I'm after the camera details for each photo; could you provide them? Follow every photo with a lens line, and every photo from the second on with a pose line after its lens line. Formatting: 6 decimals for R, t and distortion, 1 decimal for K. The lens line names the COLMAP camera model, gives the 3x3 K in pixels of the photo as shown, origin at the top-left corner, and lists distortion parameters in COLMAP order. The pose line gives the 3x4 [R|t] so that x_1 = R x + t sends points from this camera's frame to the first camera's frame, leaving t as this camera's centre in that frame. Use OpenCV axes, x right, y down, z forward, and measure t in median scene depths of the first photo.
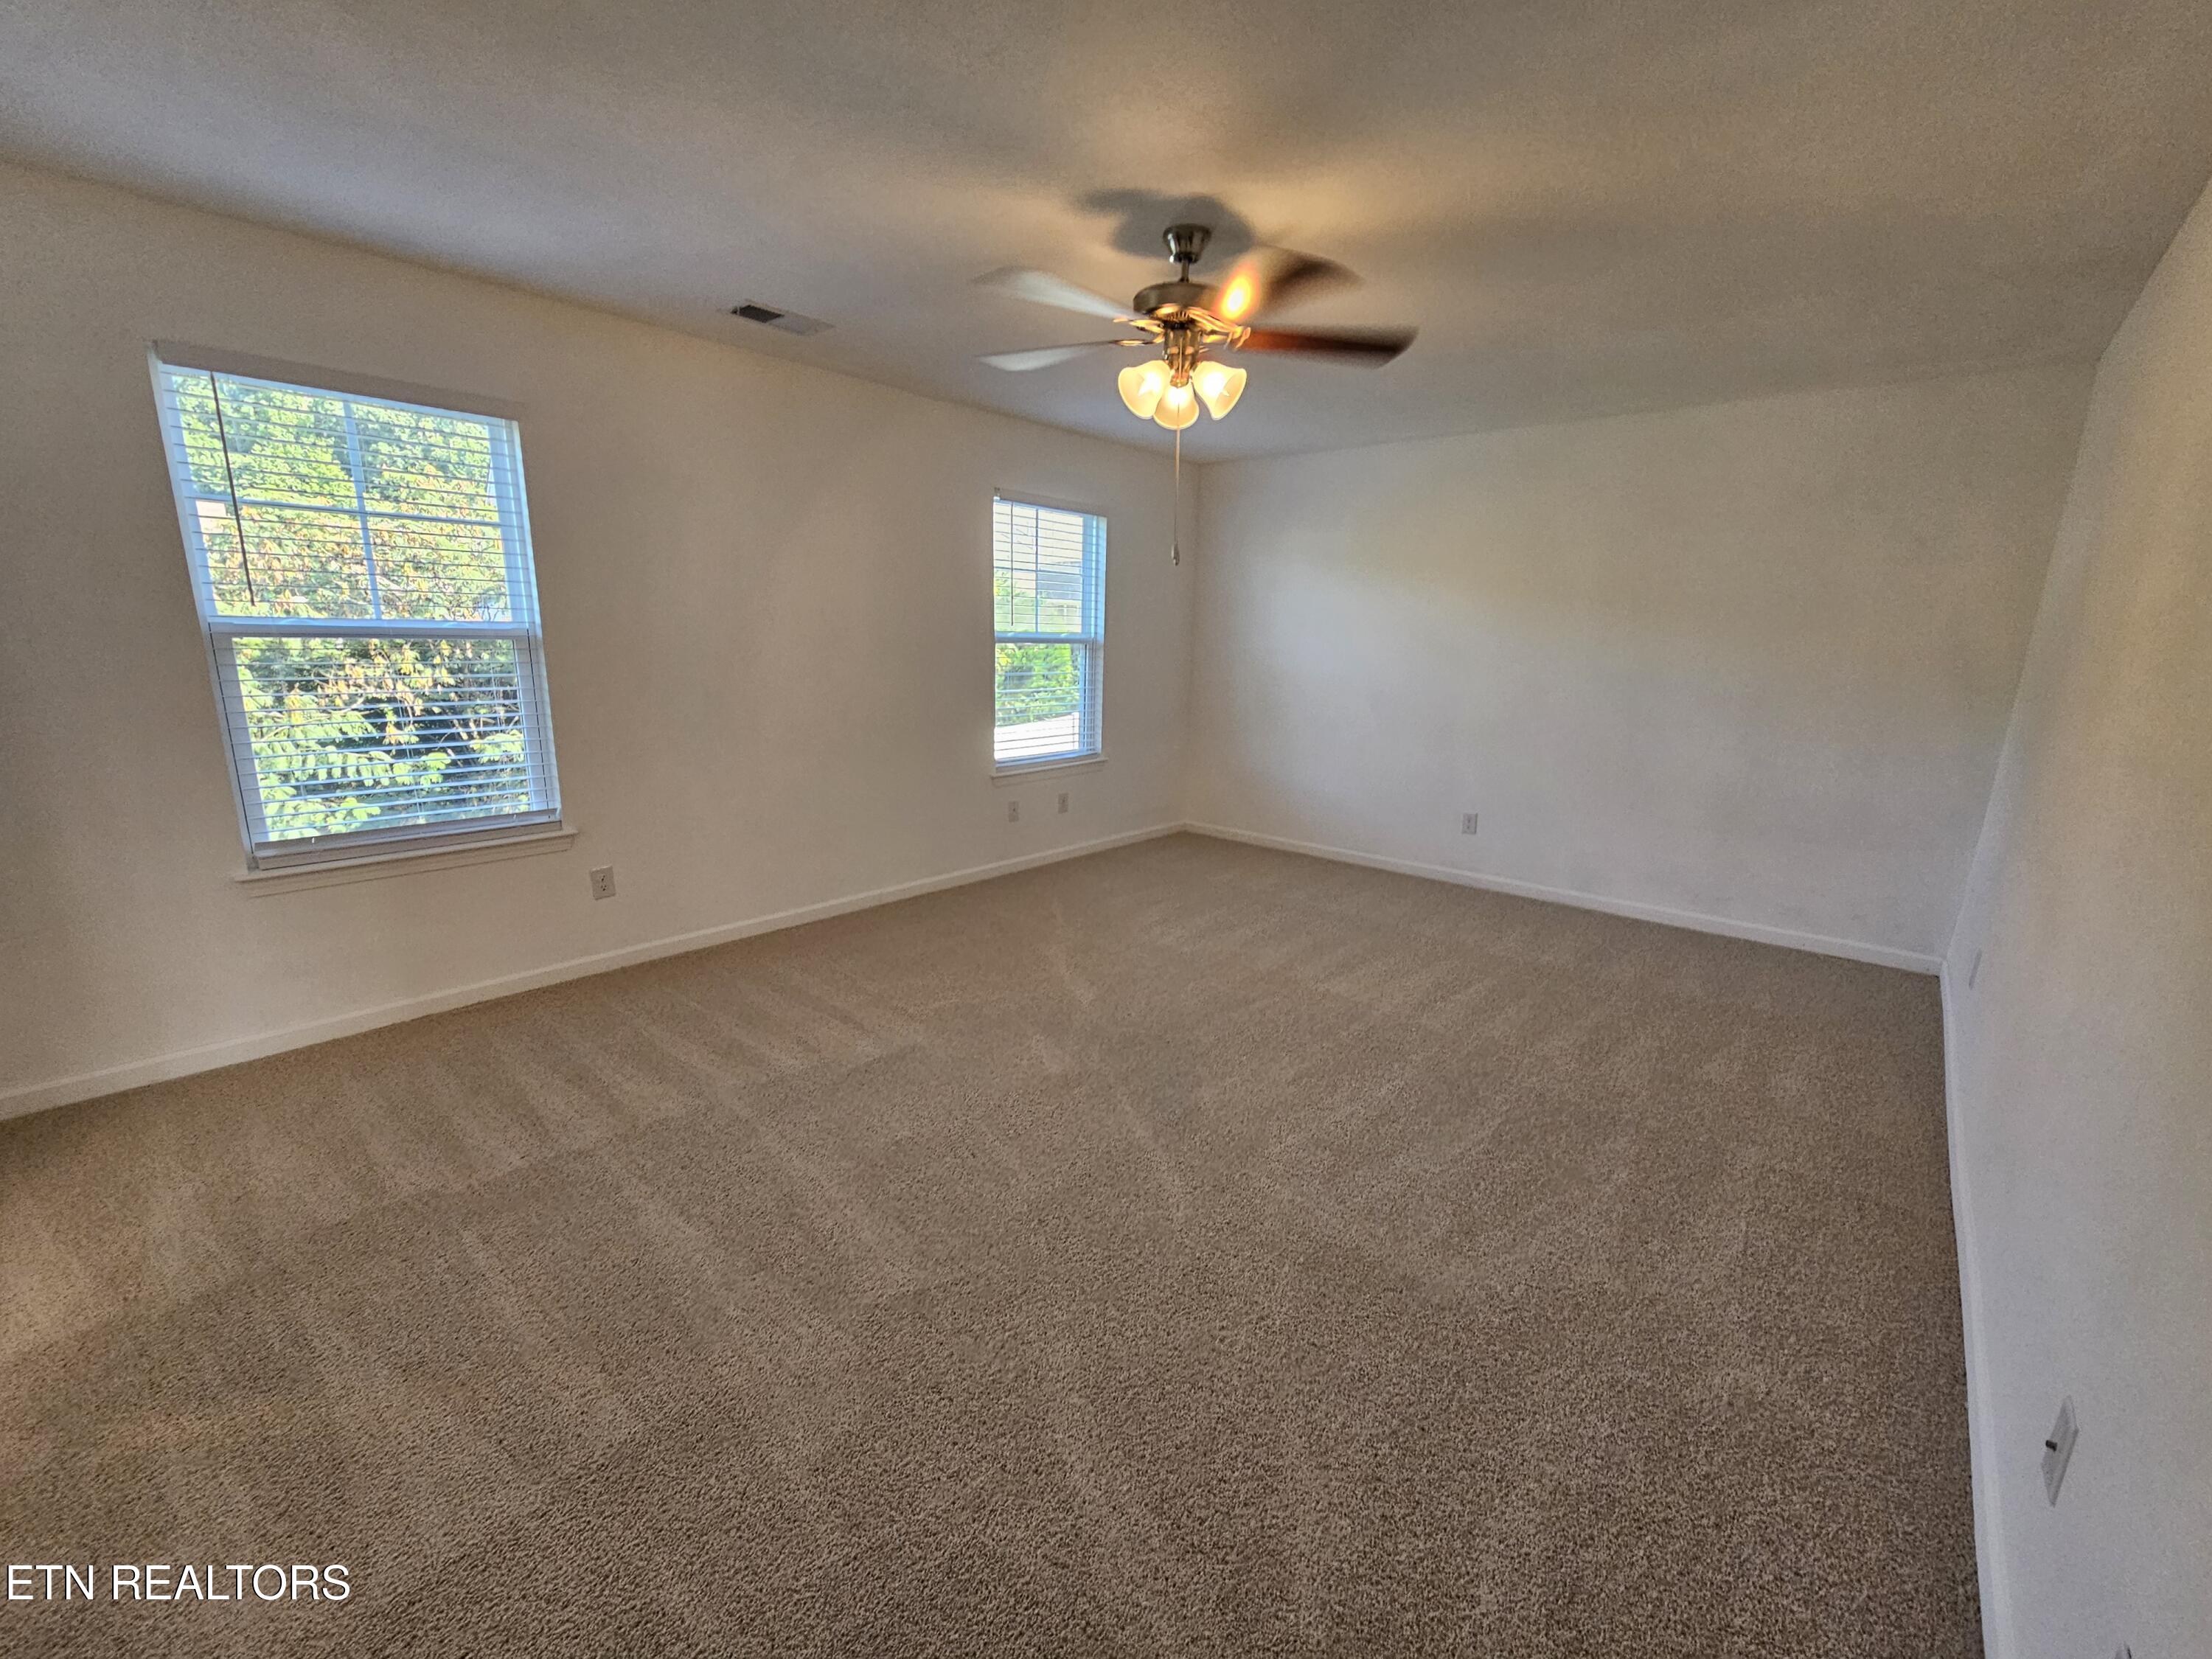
lens RADIAL K [[913.3, 0, 1099.5], [0, 913.3, 840.7], [0, 0, 1]] dist [-0.001645, 0.003934]
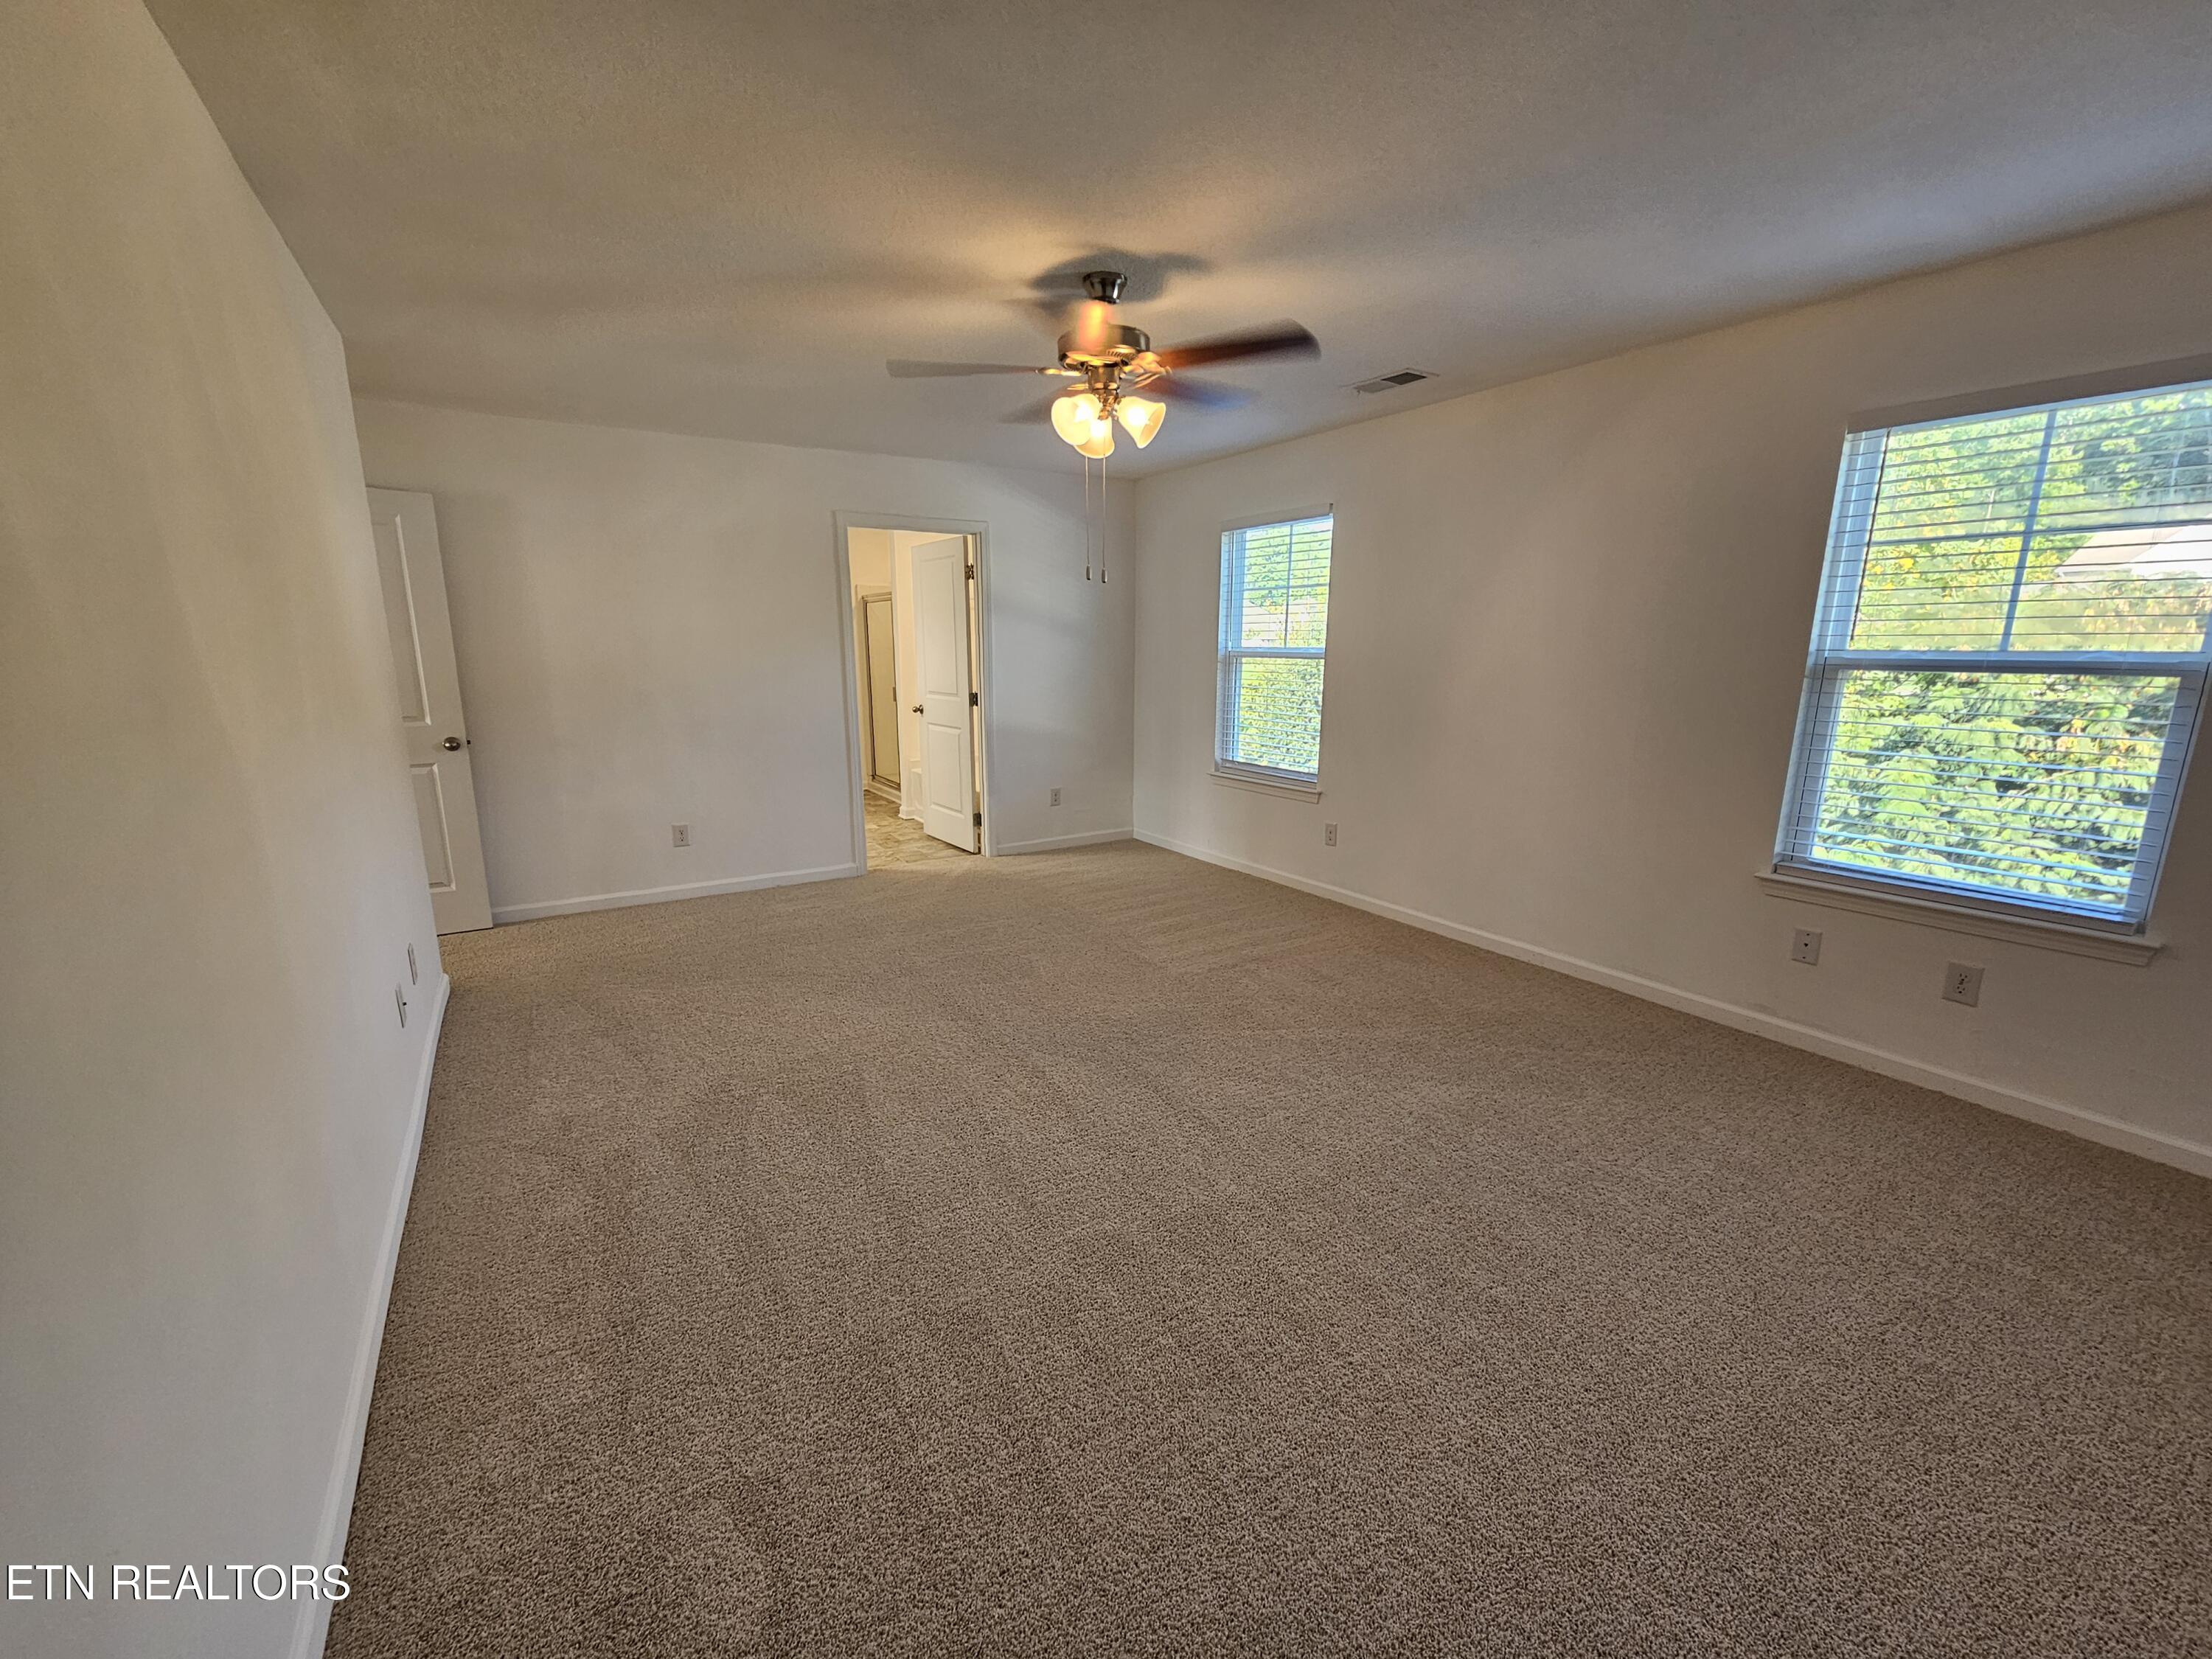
lens RADIAL K [[913.3, 0, 1099.5], [0, 913.3, 840.7], [0, 0, 1]] dist [-0.001645, 0.003934]
pose [[-0.255266, 0.186739, -0.948666, 0.998383], [-0.230783, 0.941044, 0.247338, -0.238413], [0.938924, 0.282073, -0.197120, 1.103262]]
